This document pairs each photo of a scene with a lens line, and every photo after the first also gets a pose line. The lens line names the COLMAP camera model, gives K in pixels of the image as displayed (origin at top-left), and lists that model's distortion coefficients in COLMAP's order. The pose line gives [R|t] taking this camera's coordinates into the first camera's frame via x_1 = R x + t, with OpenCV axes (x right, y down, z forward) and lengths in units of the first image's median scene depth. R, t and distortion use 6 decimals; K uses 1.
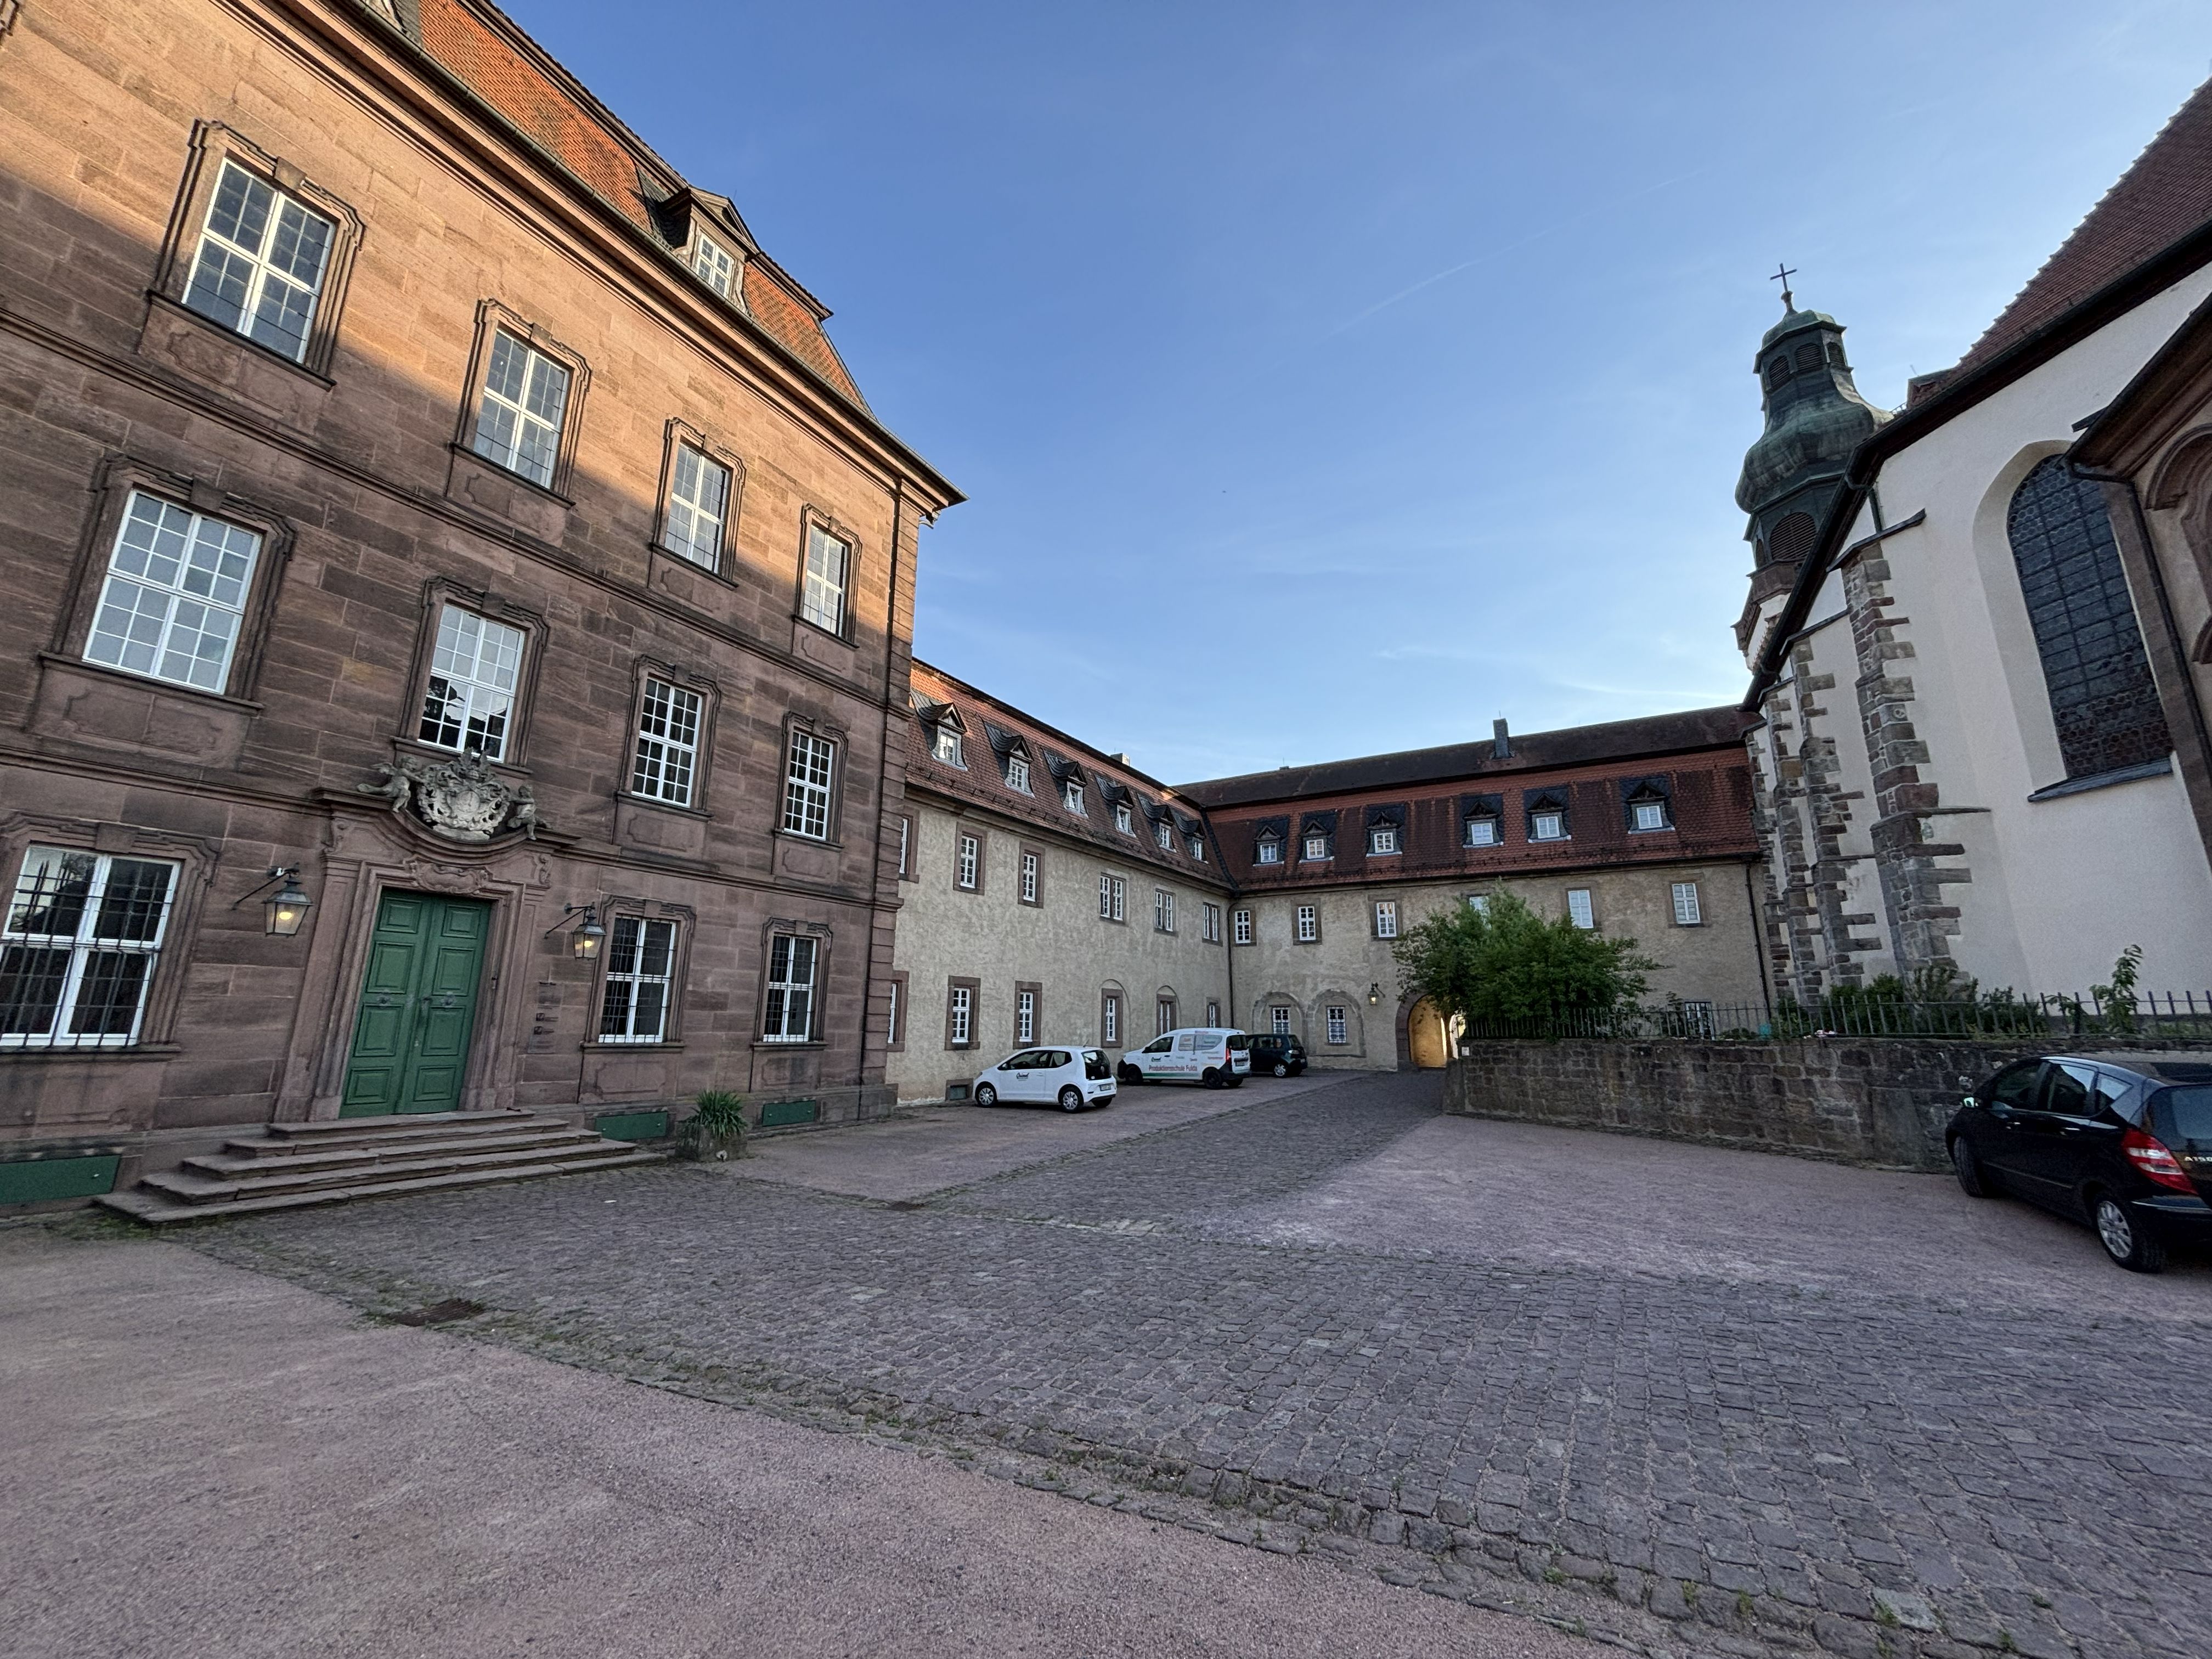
lens RADIAL K [[883.6, 0, 1106.0], [0, 883.6, 829.5], [0, 0, 1]] dist [0.001907, -0.000581]
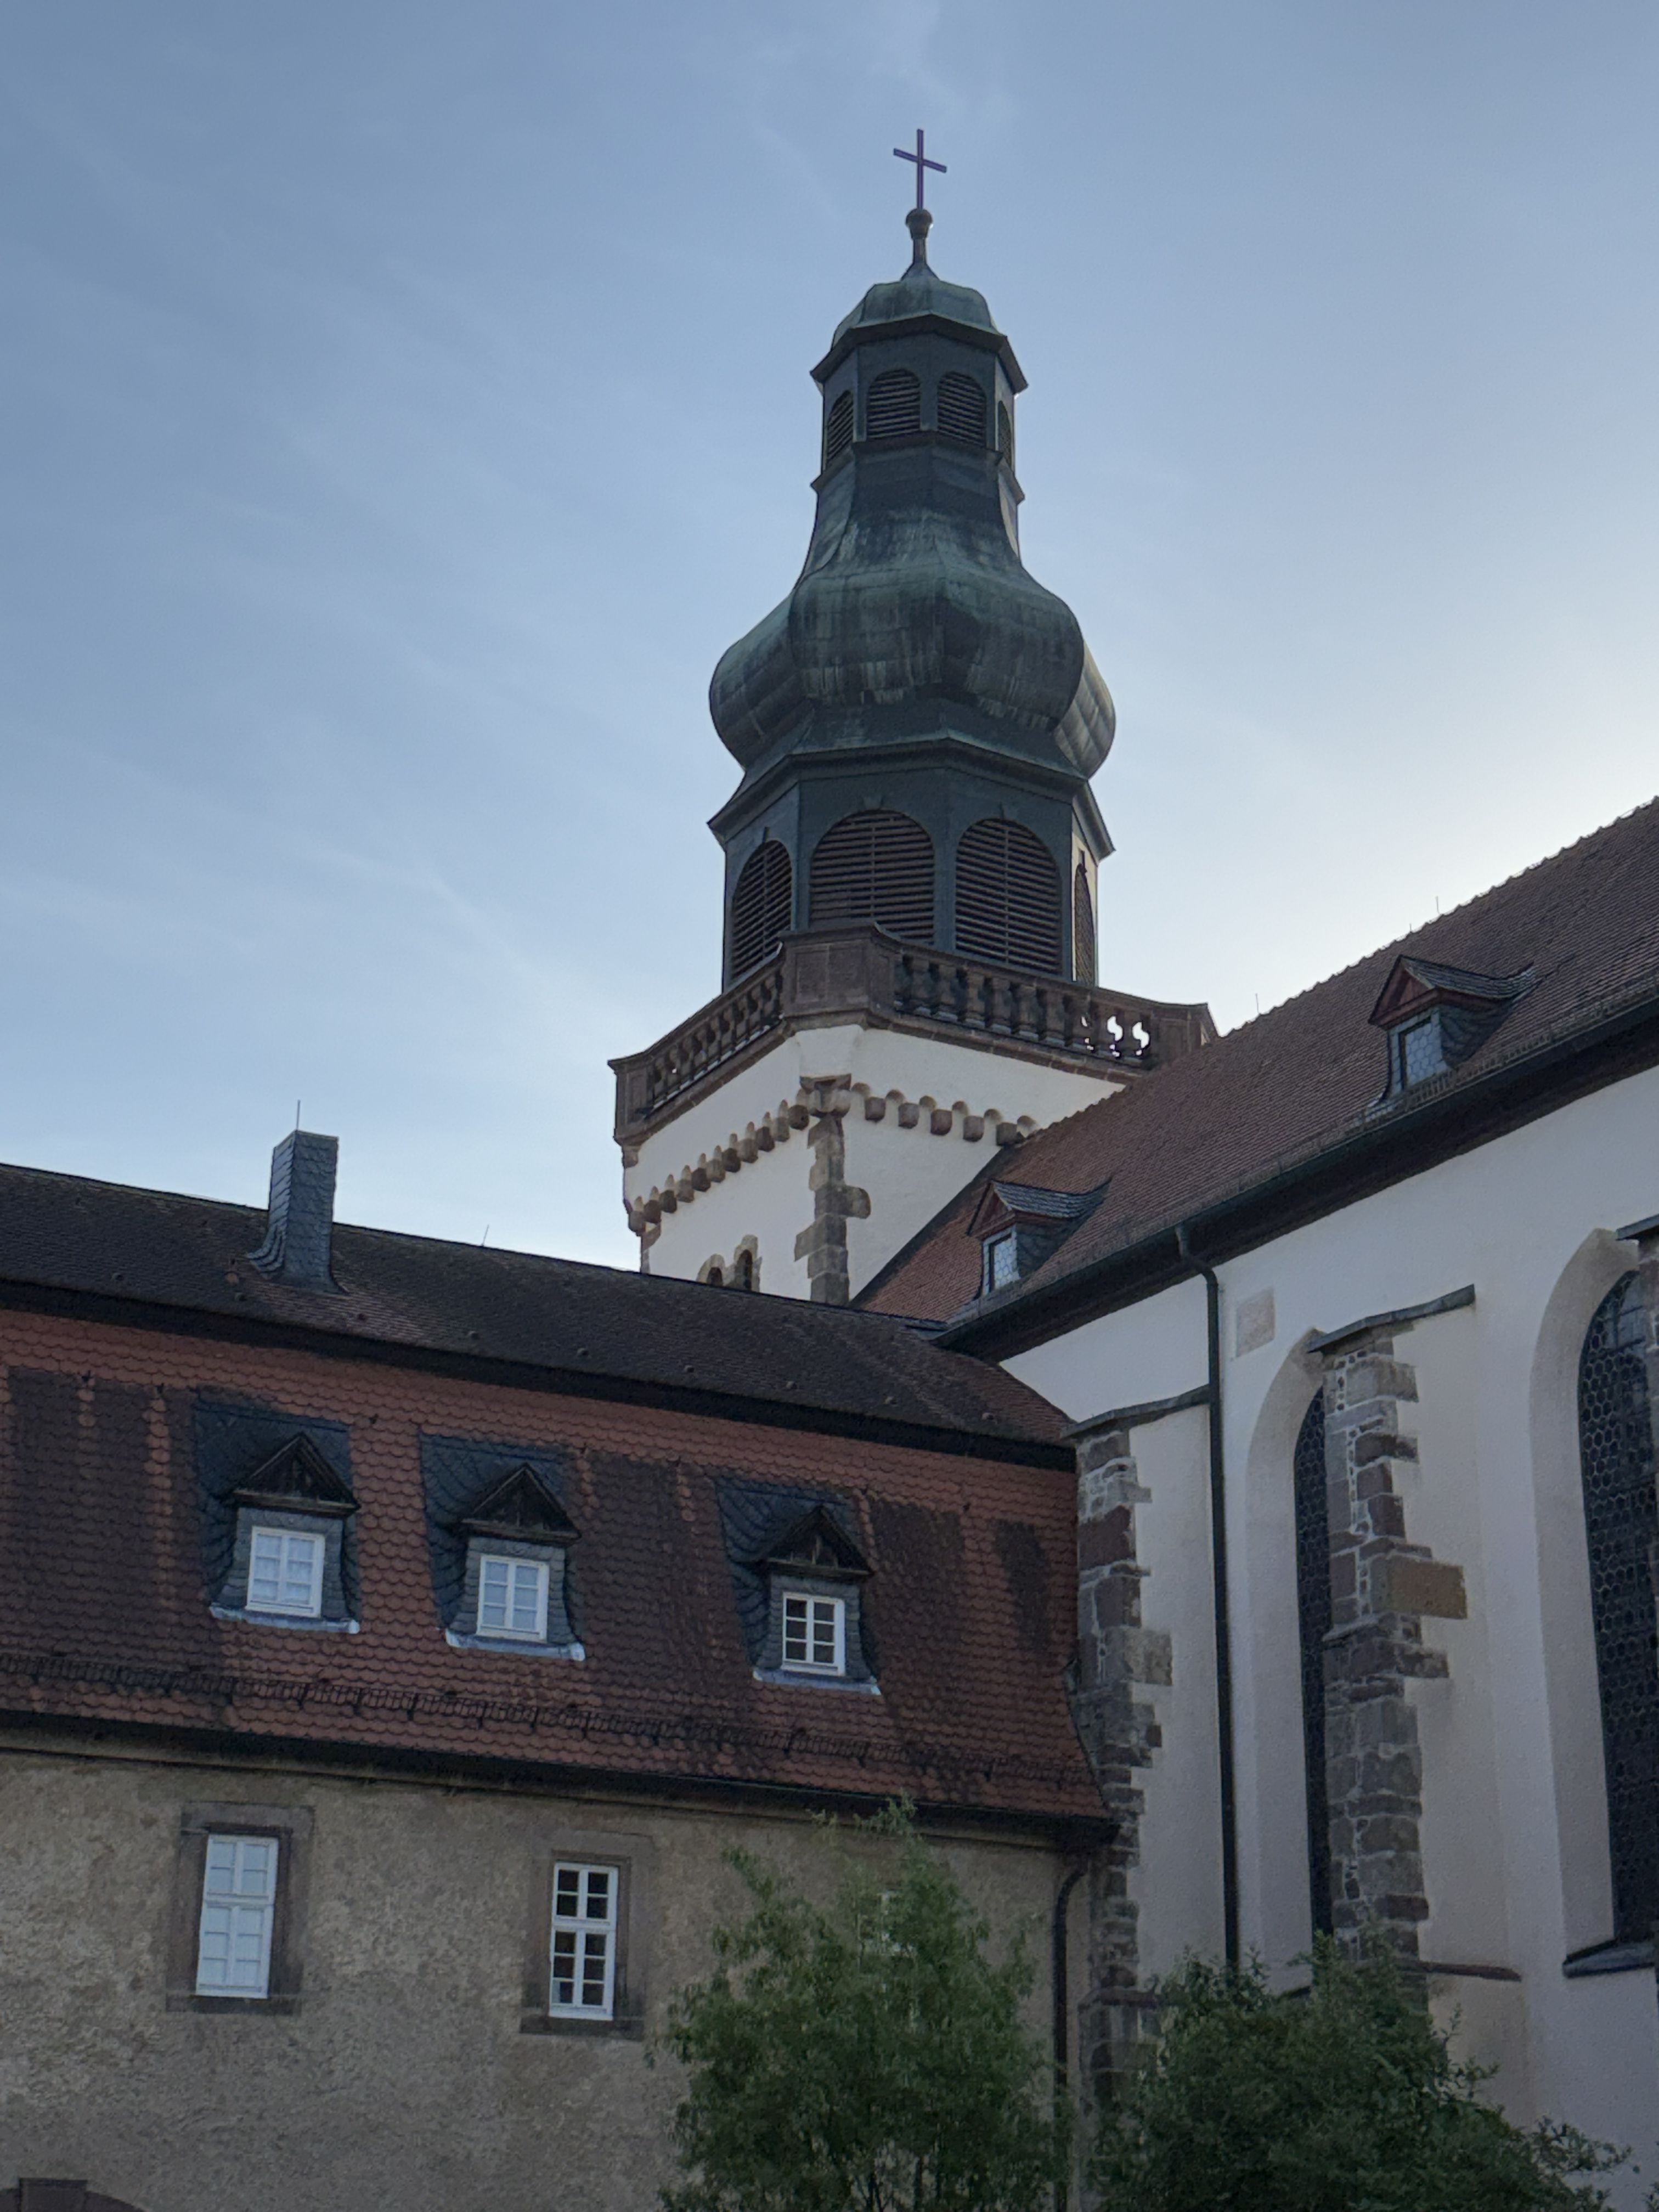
lens RADIAL K [[3239.5, 0, 829.5], [0, 3239.5, 1106.0], [0, 0, 1]] dist [0.270758, -1.183031]
pose [[0.542560, 0.305465, 0.782508, -0.231496], [-0.197723, 0.951806, -0.234460, 0.064262], [-0.816415, -0.027511, 0.576809, 0.371783]]
